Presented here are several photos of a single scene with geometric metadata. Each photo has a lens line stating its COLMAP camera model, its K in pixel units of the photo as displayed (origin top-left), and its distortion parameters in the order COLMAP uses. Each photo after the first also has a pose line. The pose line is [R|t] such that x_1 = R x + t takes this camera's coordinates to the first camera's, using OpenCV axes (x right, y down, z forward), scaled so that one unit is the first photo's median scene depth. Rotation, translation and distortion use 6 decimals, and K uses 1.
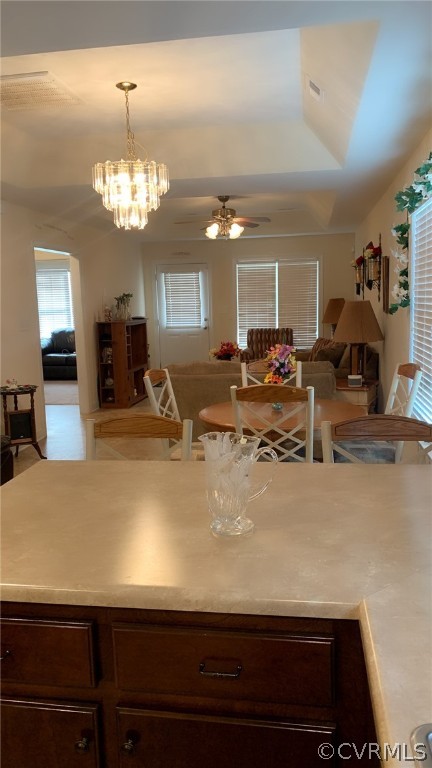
lens RADIAL K [[582.3, 0, 216.0], [0, 582.3, 384.0], [0, 0, 1]] dist [0.030111, -0.034011]
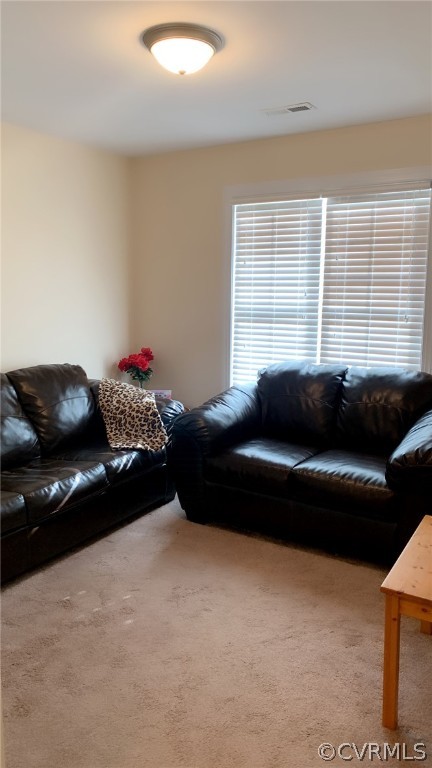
lens RADIAL K [[582.3, 0, 216.0], [0, 582.3, 384.0], [0, 0, 1]] dist [0.030111, -0.034011]
pose [[0.919430, 0.090765, -0.382636, -0.169886], [-0.092646, 0.995607, 0.013551, -0.083666], [0.382185, 0.022991, 0.923800, 0.662323]]
